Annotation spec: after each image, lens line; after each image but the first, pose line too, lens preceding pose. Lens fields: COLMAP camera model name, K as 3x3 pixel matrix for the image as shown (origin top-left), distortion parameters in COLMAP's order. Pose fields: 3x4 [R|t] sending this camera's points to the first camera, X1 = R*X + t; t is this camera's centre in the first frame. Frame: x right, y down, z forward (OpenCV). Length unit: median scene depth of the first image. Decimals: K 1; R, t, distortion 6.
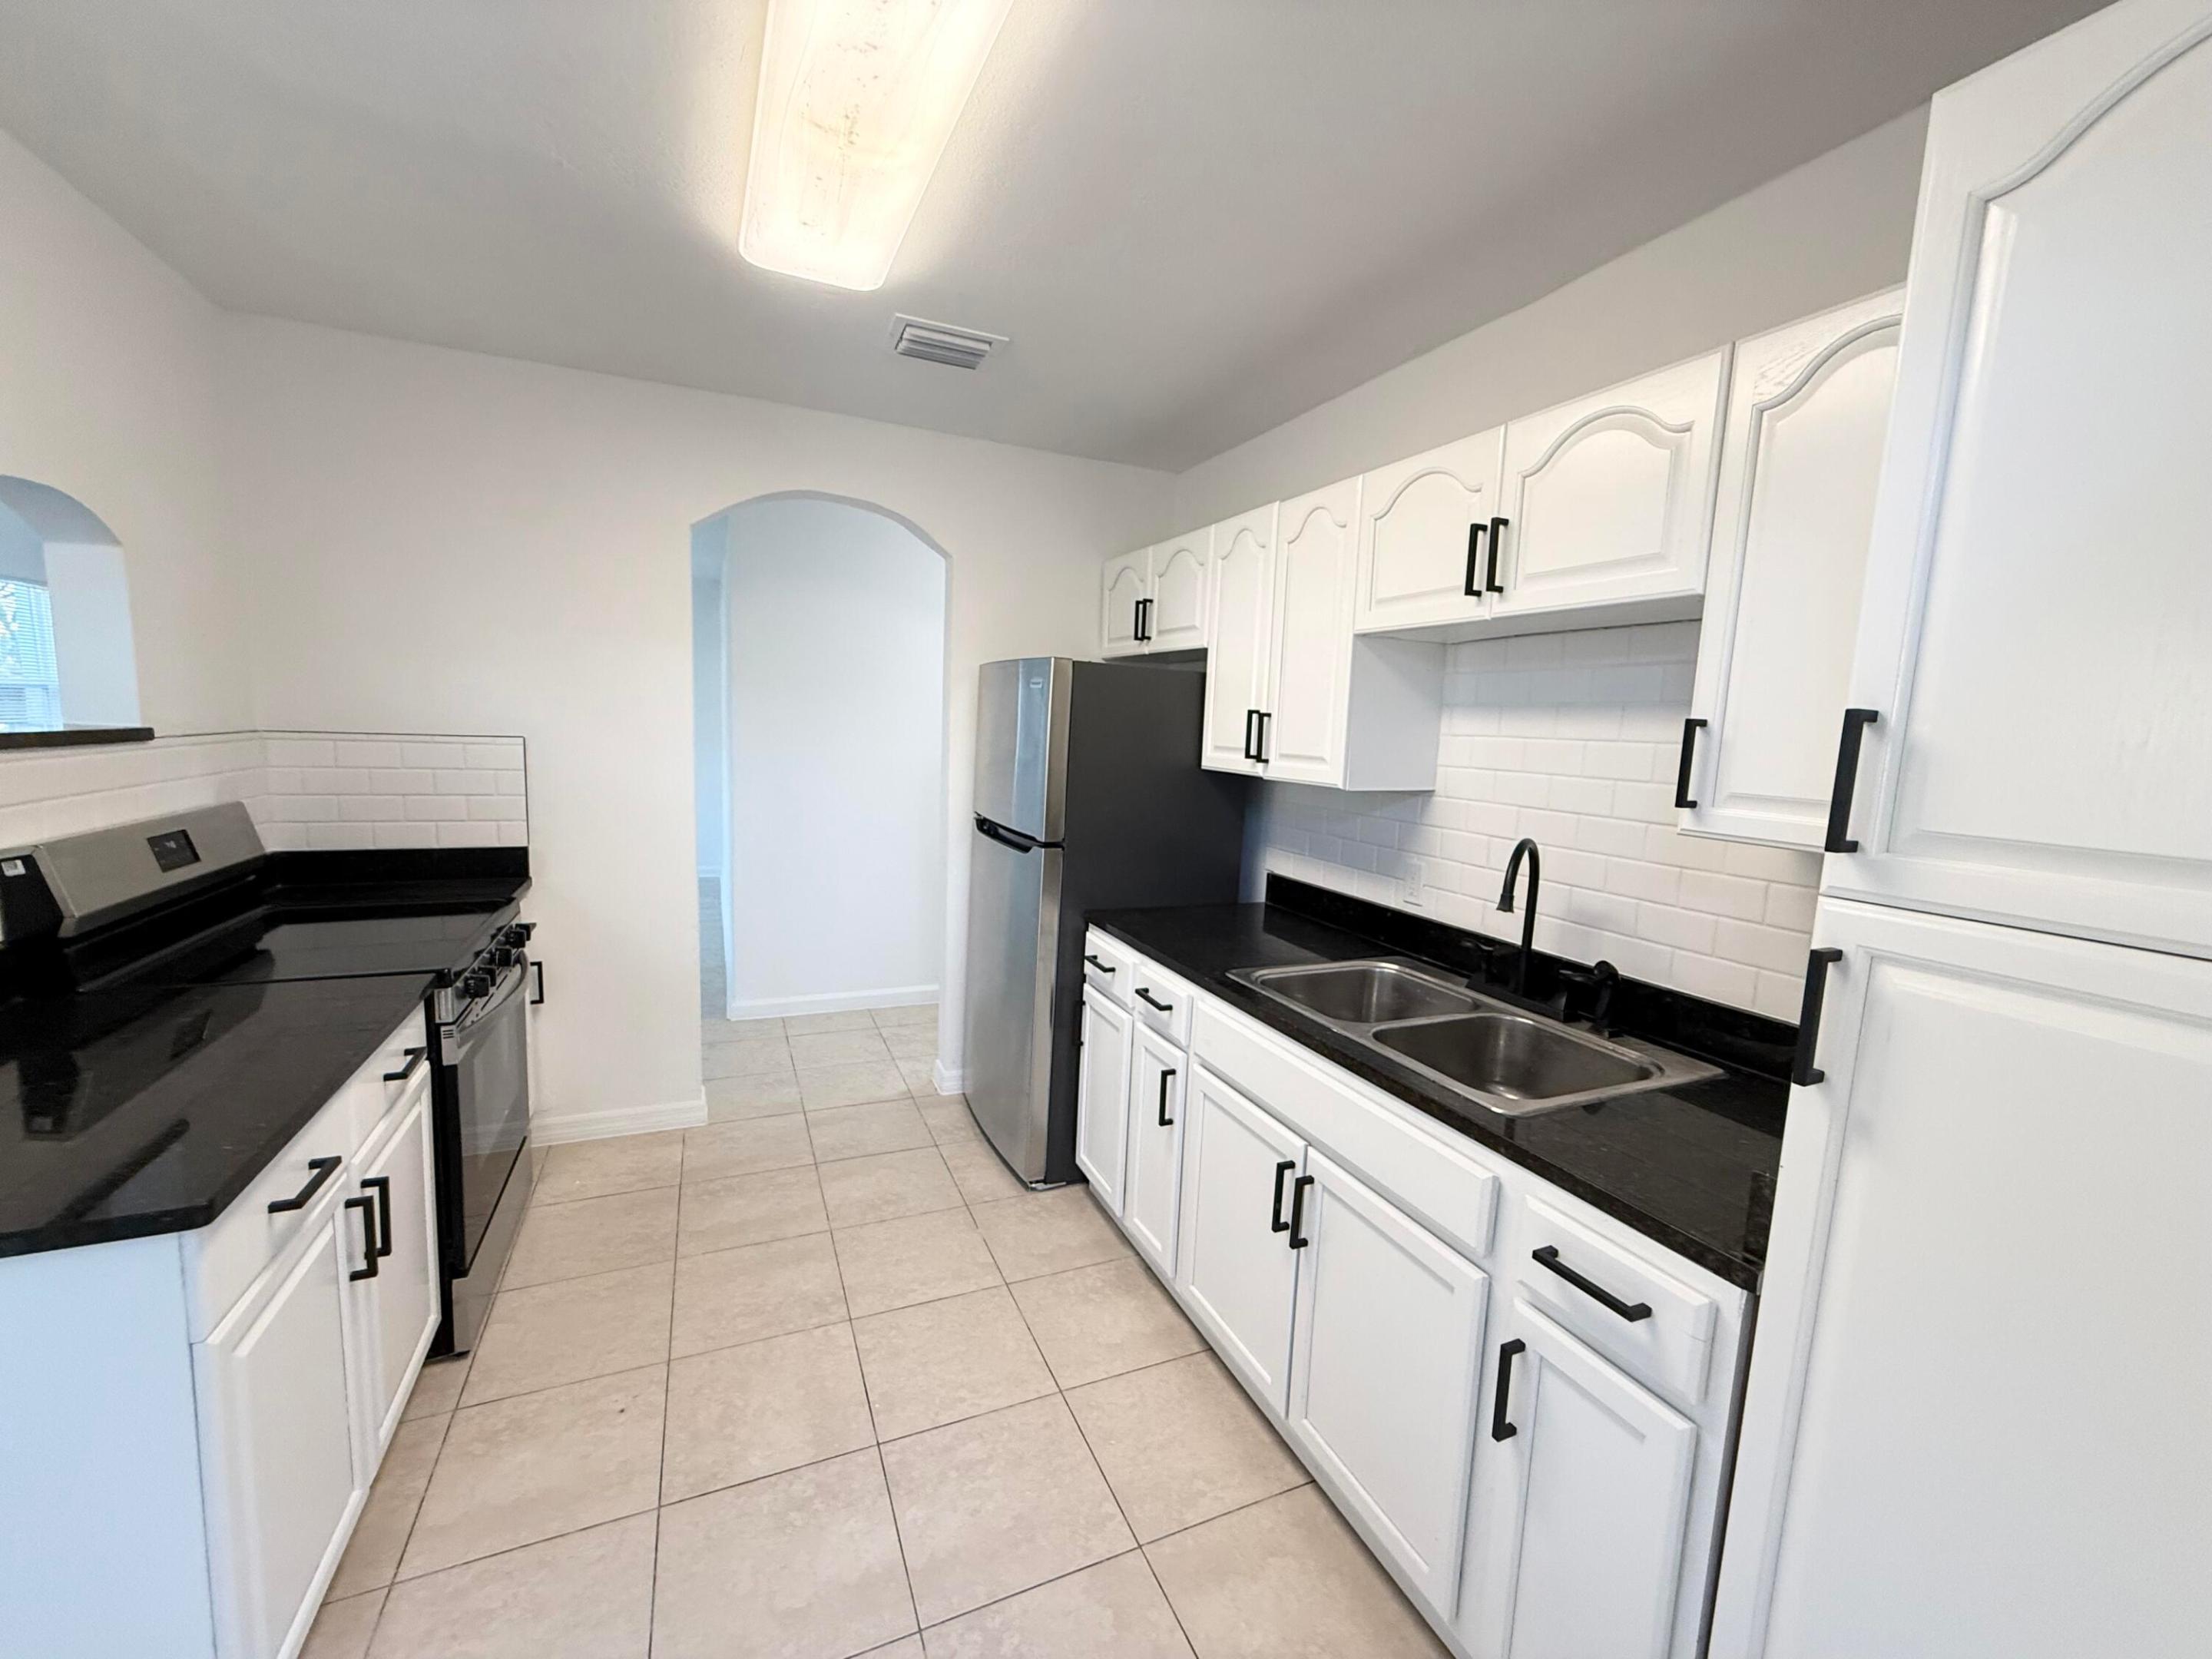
lens RADIAL K [[878.4, 0, 1101.6], [0, 878.4, 824.1], [0, 0, 1]] dist [-0.001496, 0.001279]
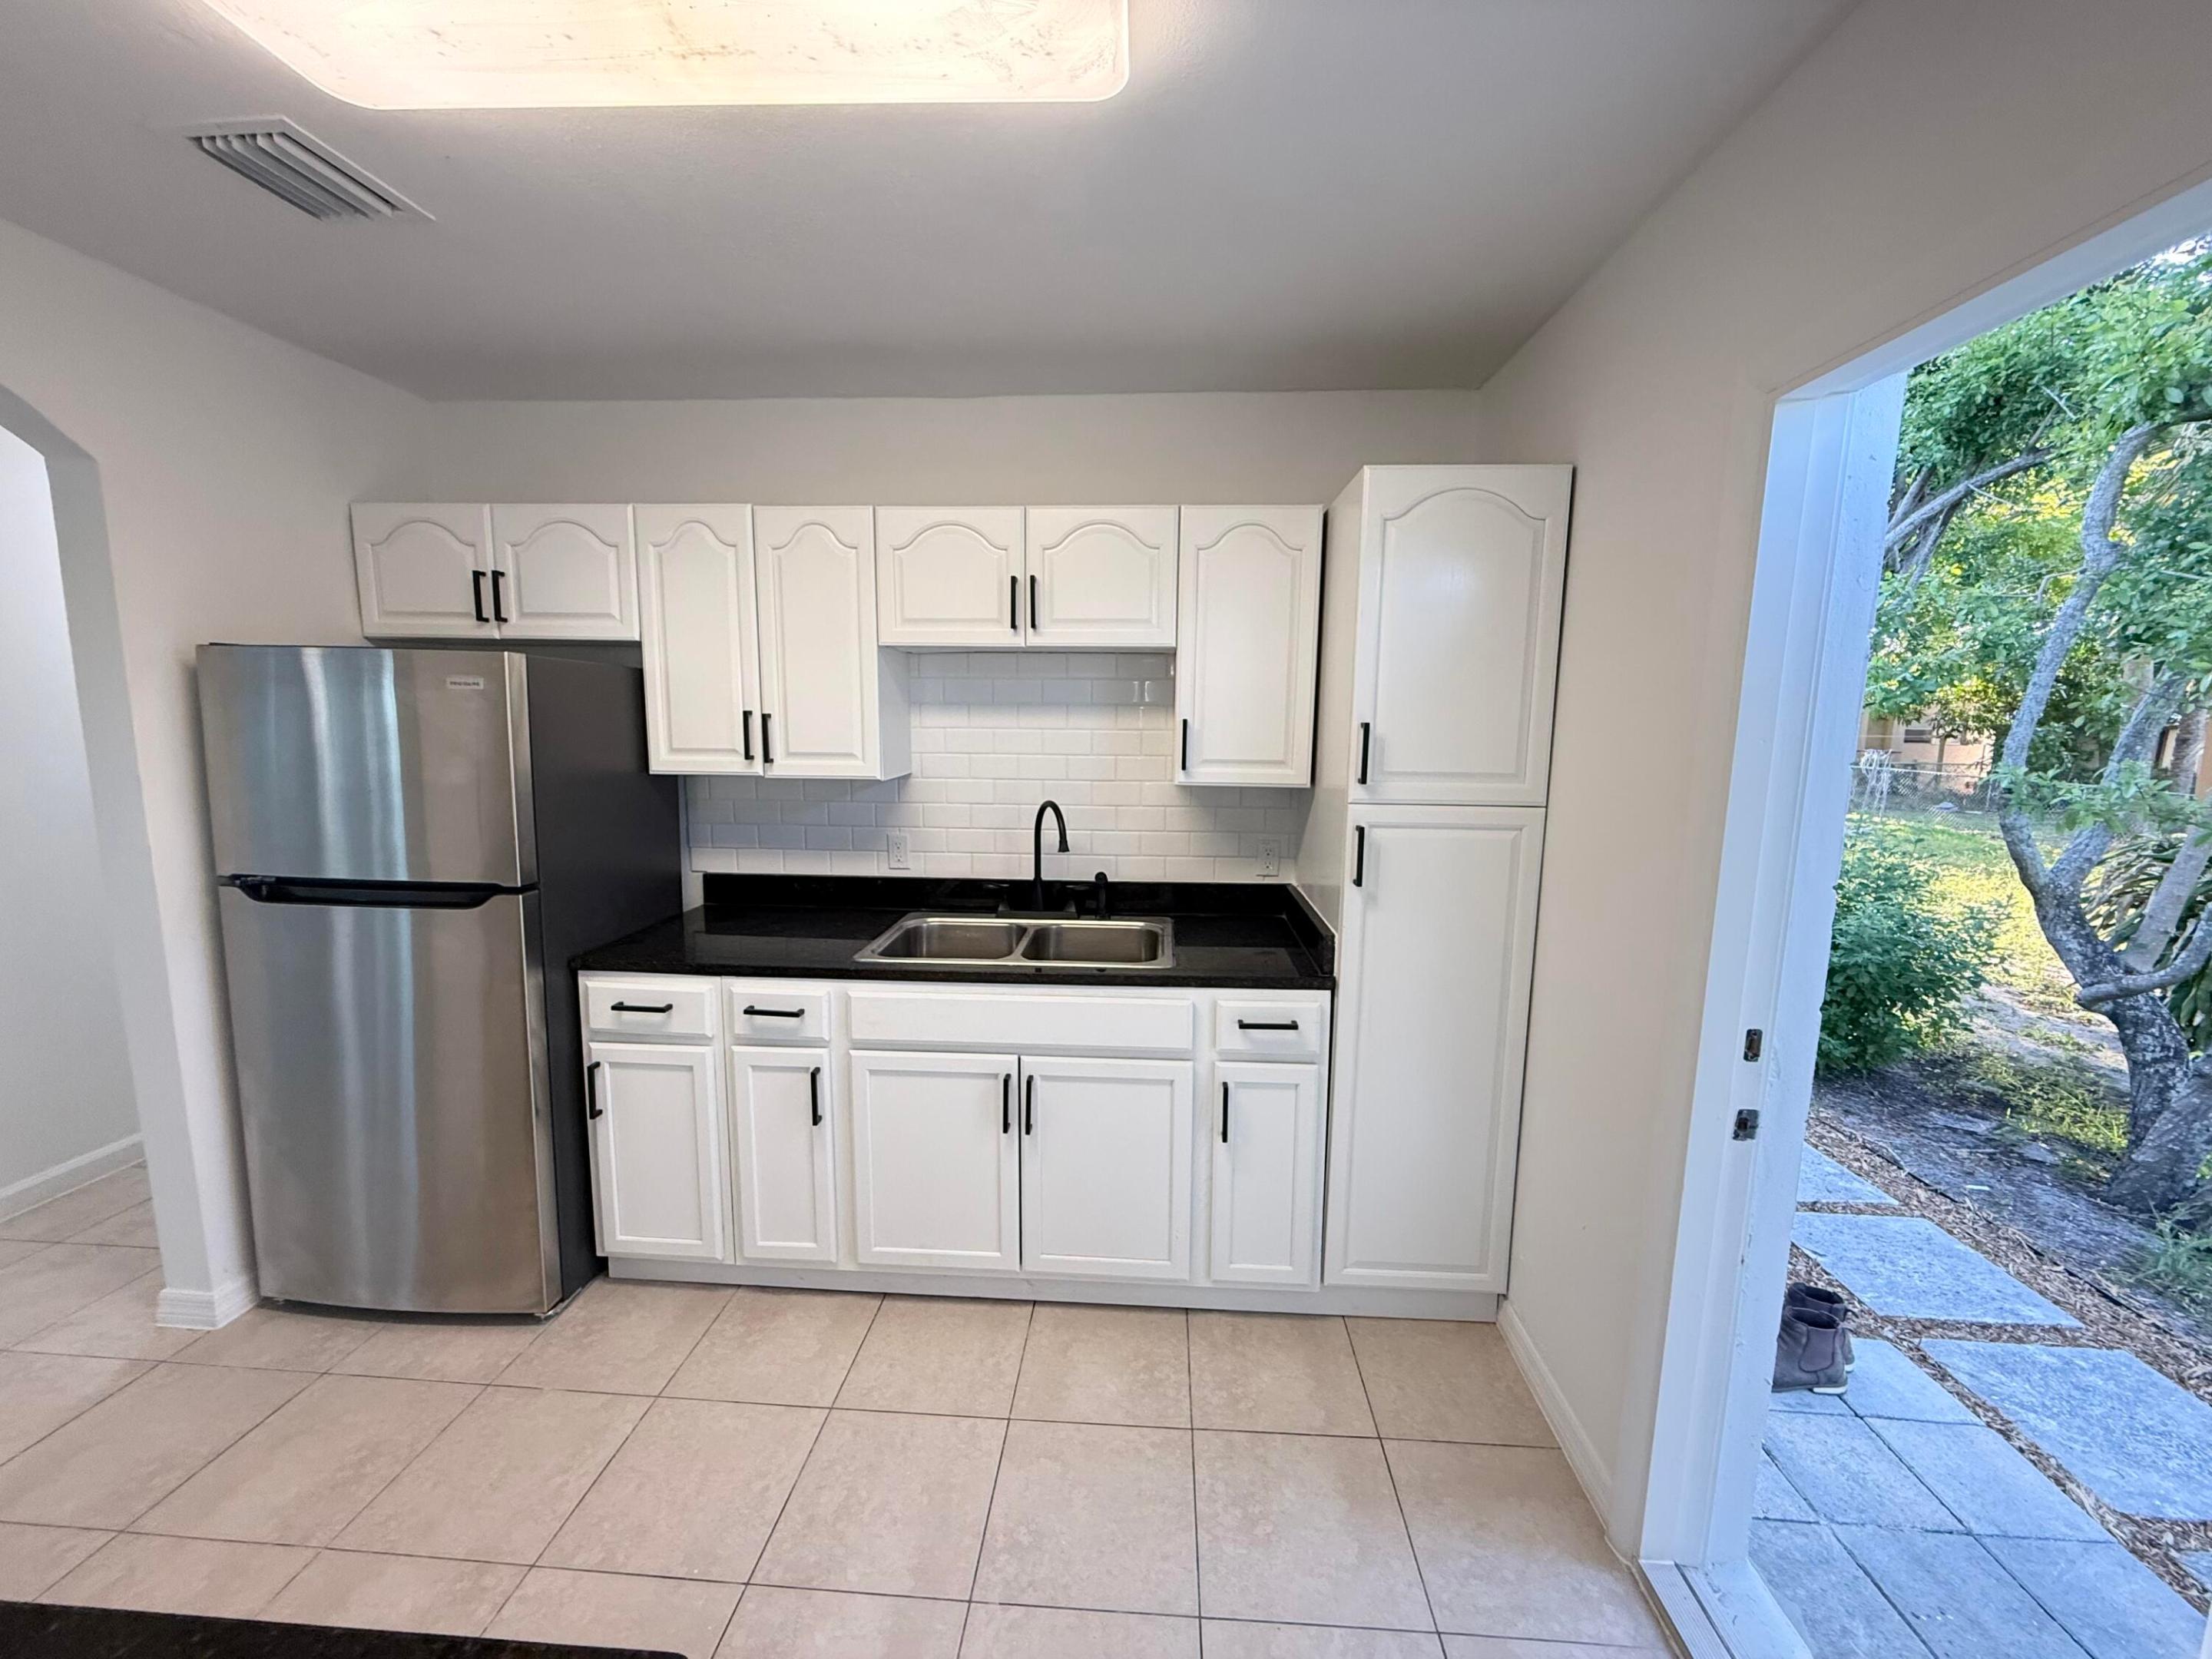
lens RADIAL K [[878.4, 0, 1103.5], [0, 878.4, 826.2], [0, 0, 1]] dist [-0.001496, 0.001279]
pose [[0.467086, -0.150791, 0.871259, -0.620016], [0.110217, 0.987595, 0.111837, -0.079324], [-0.877316, 0.043790, 0.477912, 0.203626]]
